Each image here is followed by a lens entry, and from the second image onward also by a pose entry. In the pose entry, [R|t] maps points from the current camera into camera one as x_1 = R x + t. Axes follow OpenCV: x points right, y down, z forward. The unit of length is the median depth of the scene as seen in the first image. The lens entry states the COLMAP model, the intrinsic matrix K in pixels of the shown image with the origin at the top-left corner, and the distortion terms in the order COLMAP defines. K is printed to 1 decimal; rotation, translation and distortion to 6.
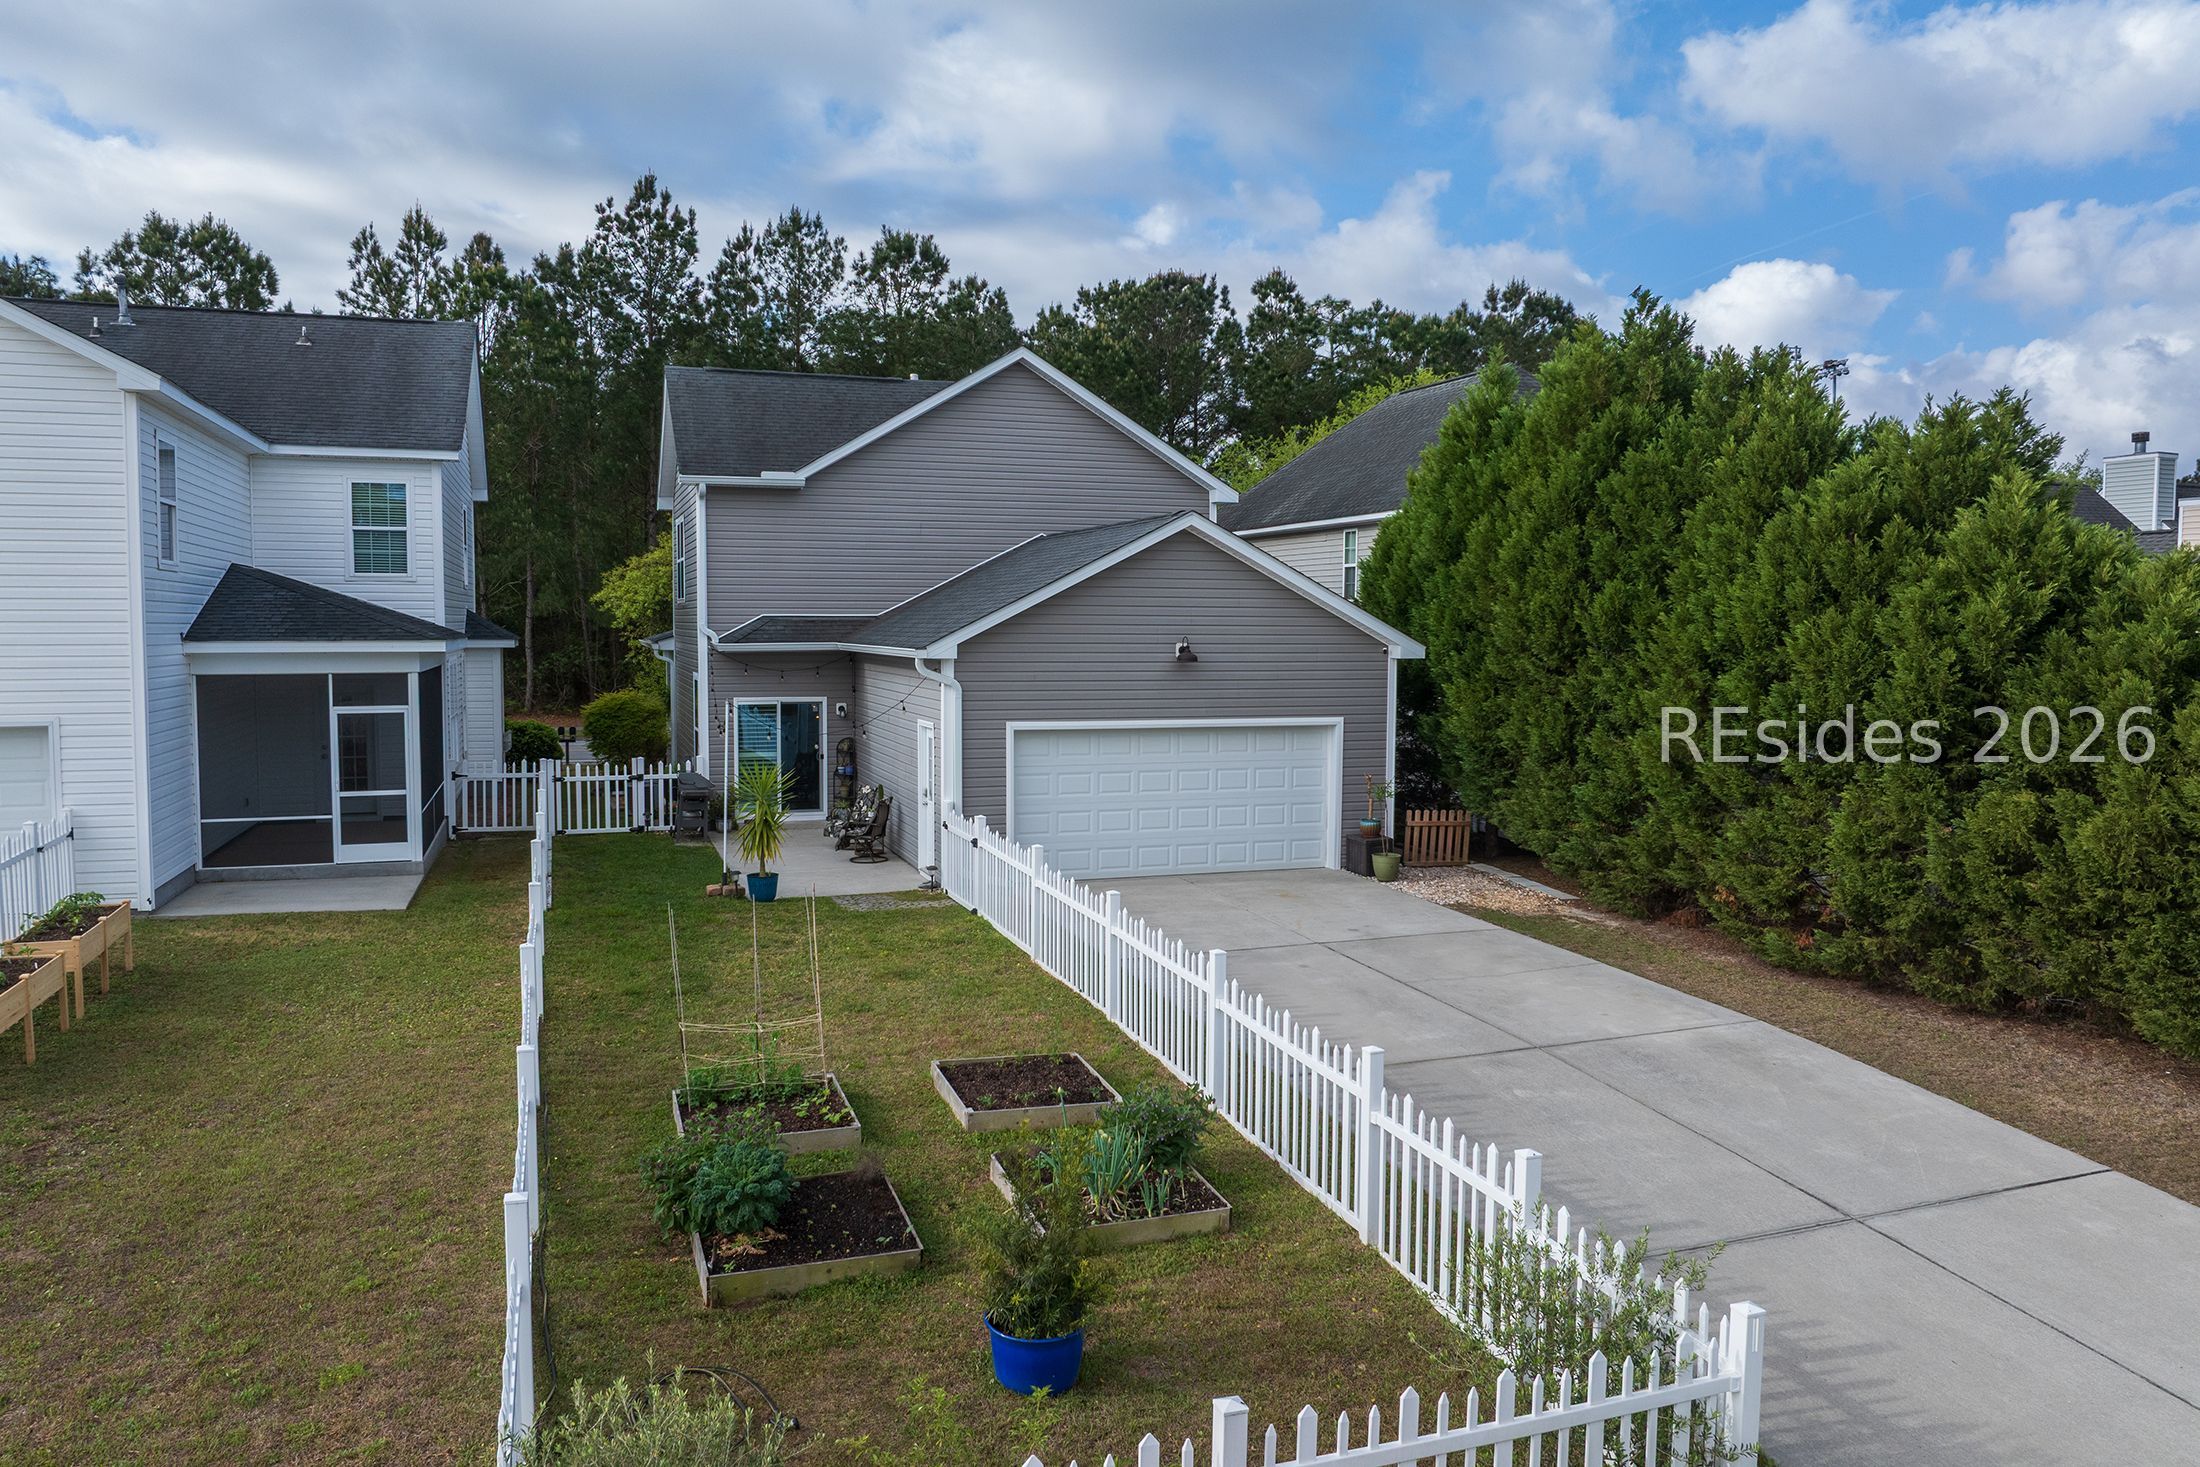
lens RADIAL K [[1543.6, 0, 1104.4], [0, 1543.6, 720.0], [0, 0, 1]] dist [-0.033396, -0.000359]
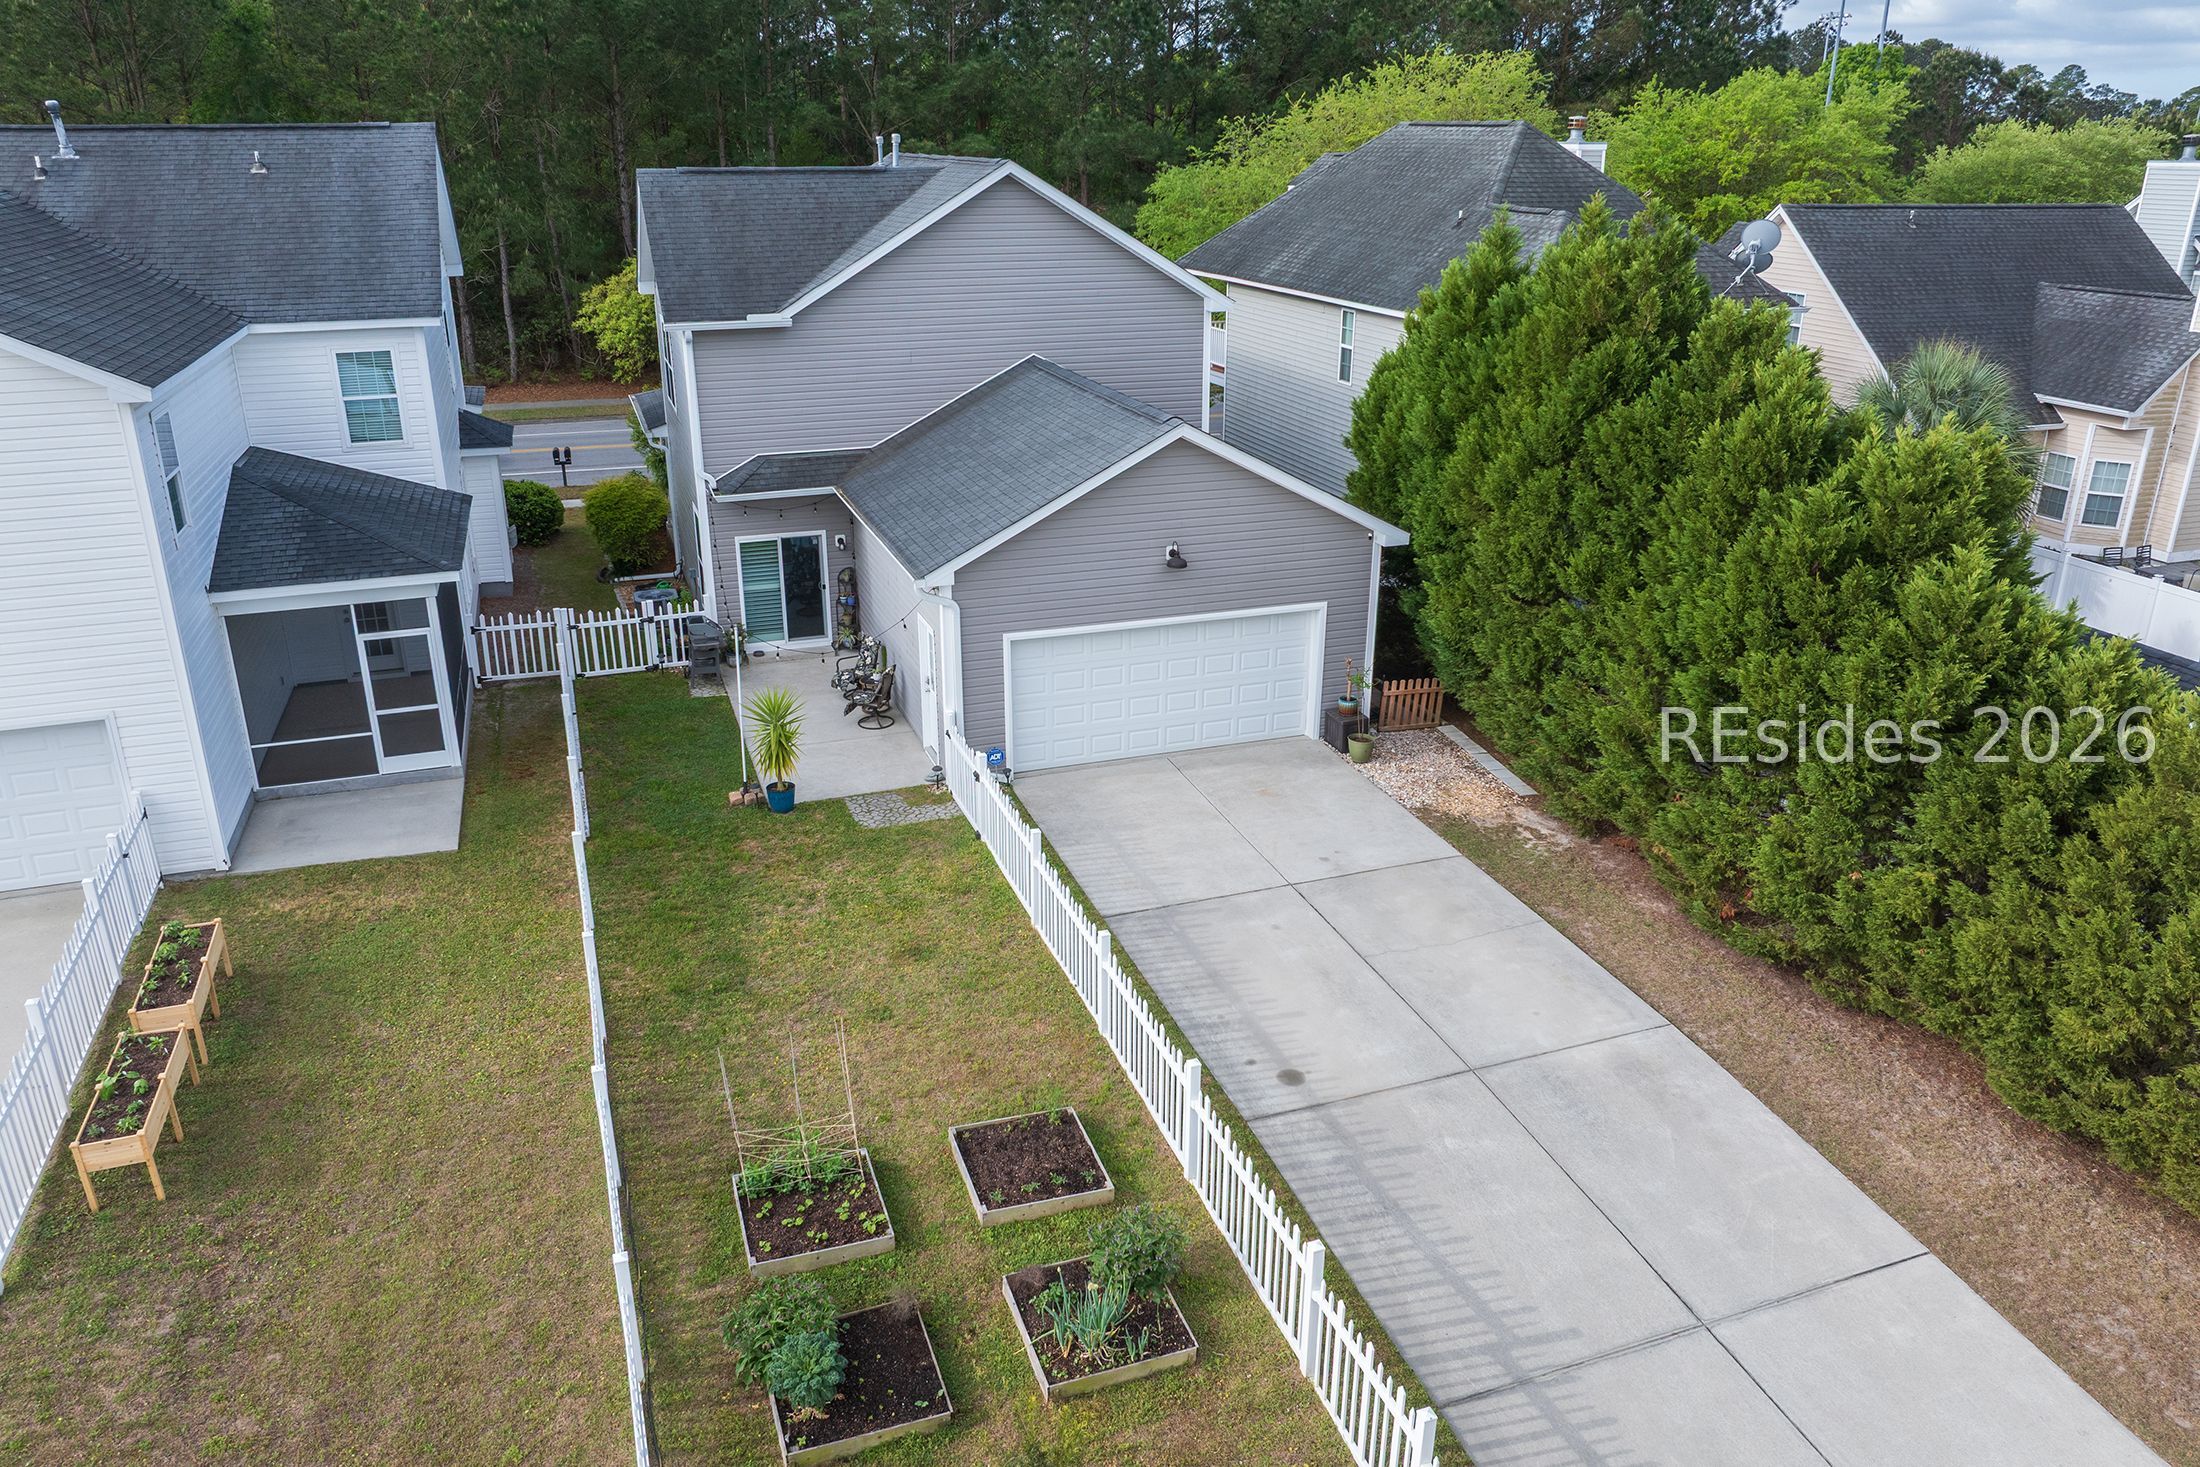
lens RADIAL K [[1543.6, 0, 1104.4], [0, 1543.6, 720.0], [0, 0, 1]] dist [-0.033396, -0.000359]
pose [[0.999994, -0.002826, 0.002090, 0.002718], [0.002087, 0.955898, 0.293693, -0.249698], [-0.002828, -0.293687, 0.955898, -0.017555]]
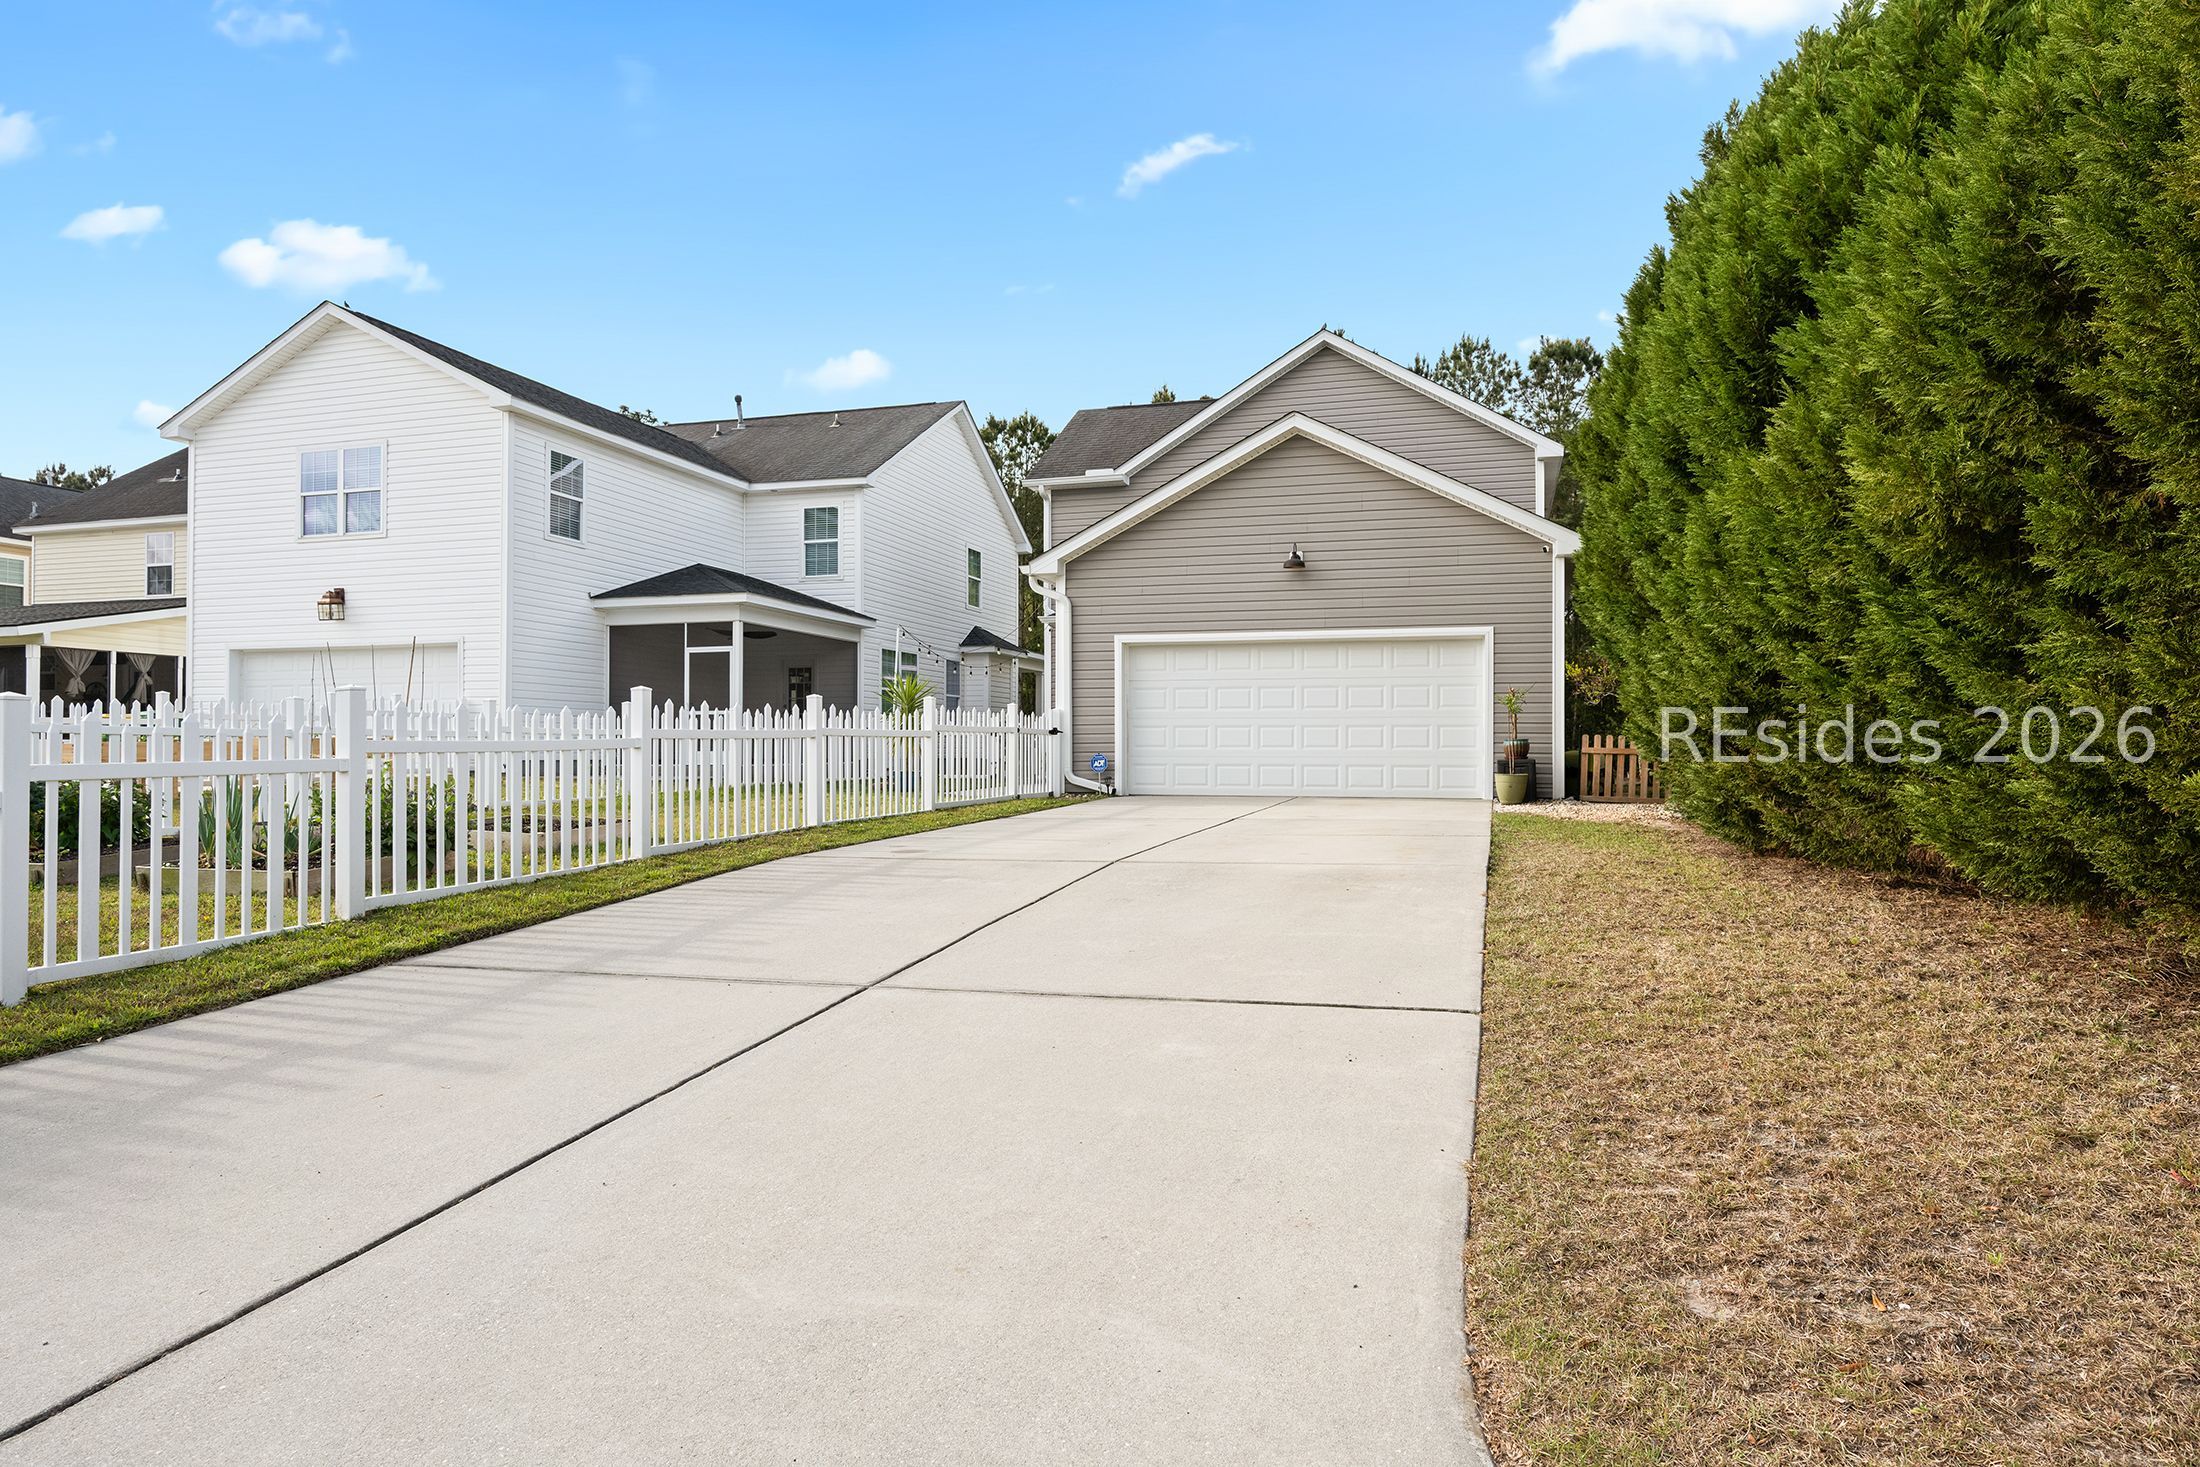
lens RADIAL K [[1276.3, 0, 1100.0], [0, 1276.3, 733.5], [0, 0, 1]] dist [-0.000797, -0.000091]
pose [[0.806574, -0.012043, -0.591011, 0.433663], [-0.038025, 0.996665, -0.072203, 0.129266], [0.589910, 0.080710, 0.803426, 0.309015]]
